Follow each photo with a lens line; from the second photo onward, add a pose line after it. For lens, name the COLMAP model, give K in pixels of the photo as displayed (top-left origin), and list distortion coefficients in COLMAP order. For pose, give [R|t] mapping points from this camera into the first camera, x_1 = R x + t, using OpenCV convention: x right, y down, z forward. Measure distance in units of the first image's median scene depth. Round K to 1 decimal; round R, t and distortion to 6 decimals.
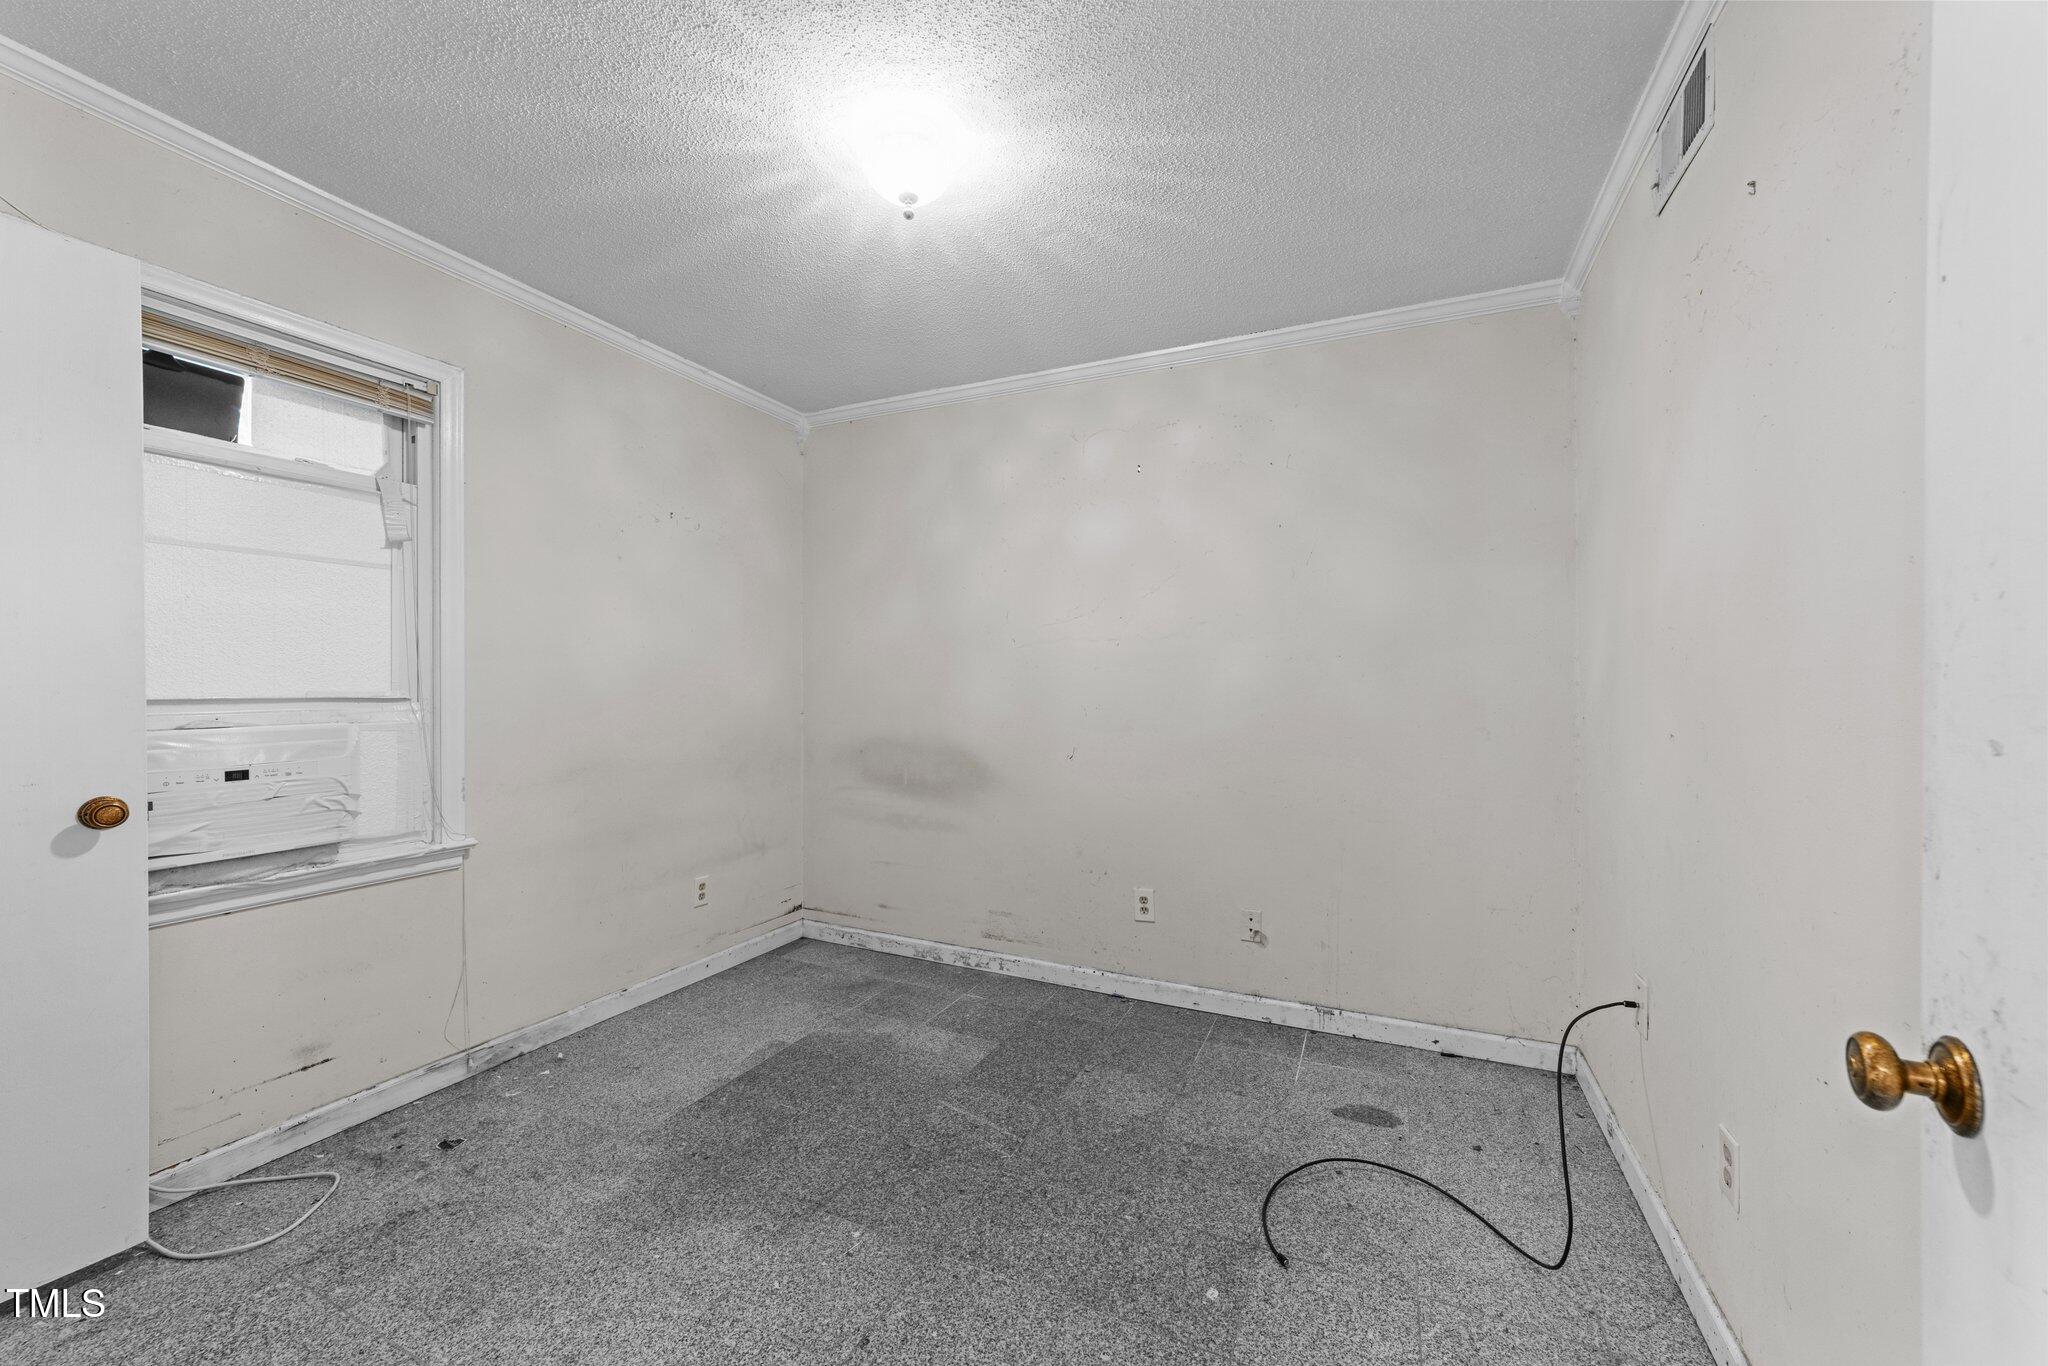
lens RADIAL K [[788.4, 0, 1024.5], [0, 788.4, 687.5], [0, 0, 1]] dist [-0.007448, 0.002969]
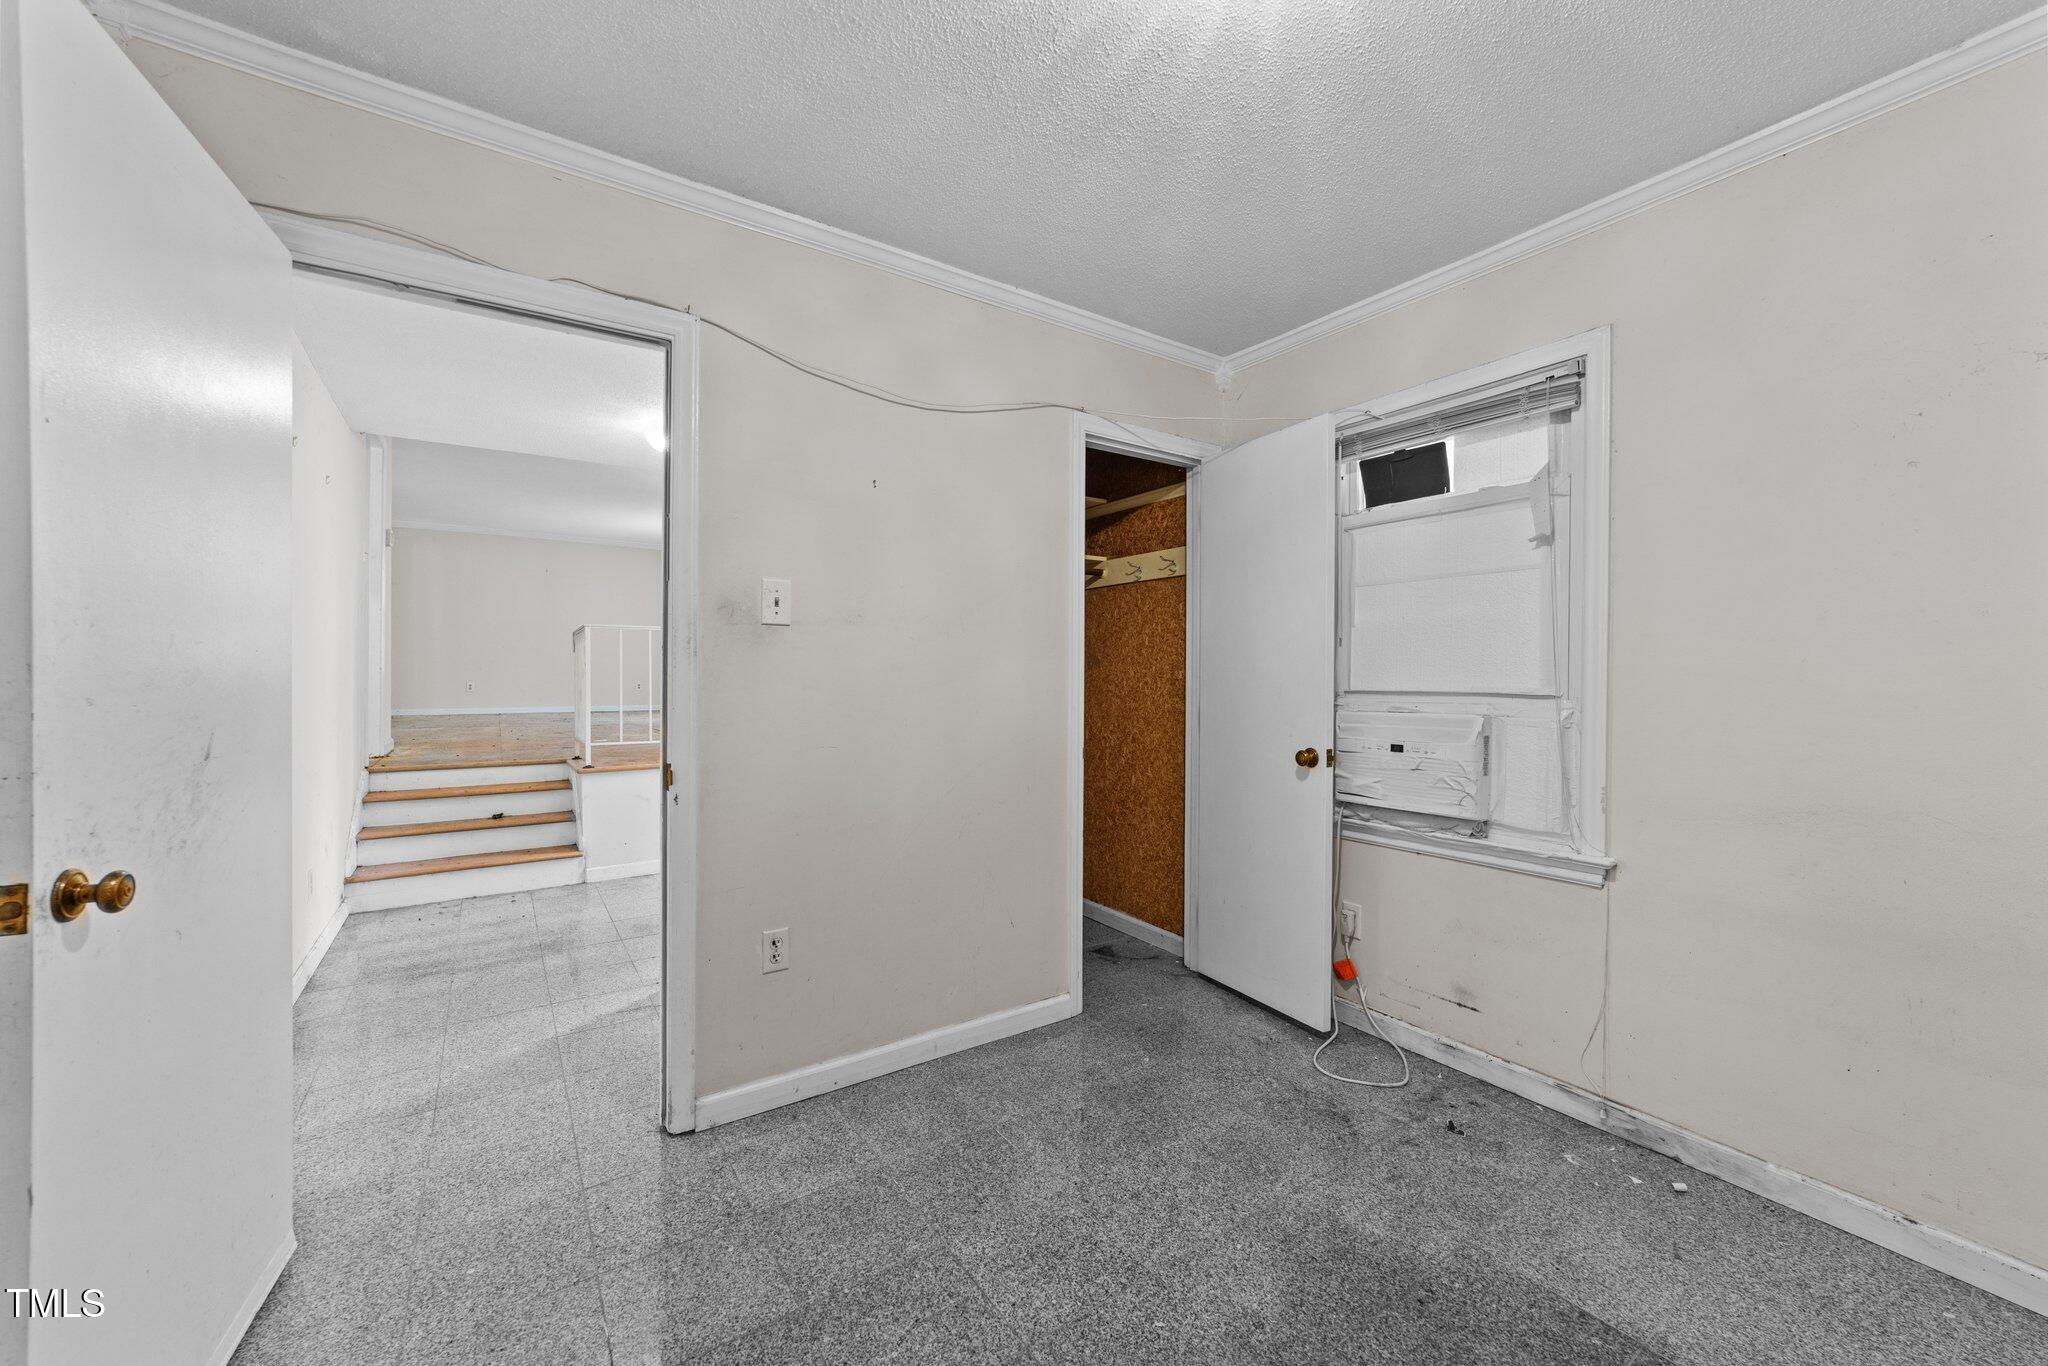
lens RADIAL K [[788.4, 0, 1025.9], [0, 788.4, 683.1], [0, 0, 1]] dist [-0.007448, 0.002969]
pose [[-0.522542, -0.001997, -0.852611, 0.418092], [-0.009367, 0.999950, 0.003398, 0.001108], [0.852562, 0.009762, -0.522534, 1.003804]]
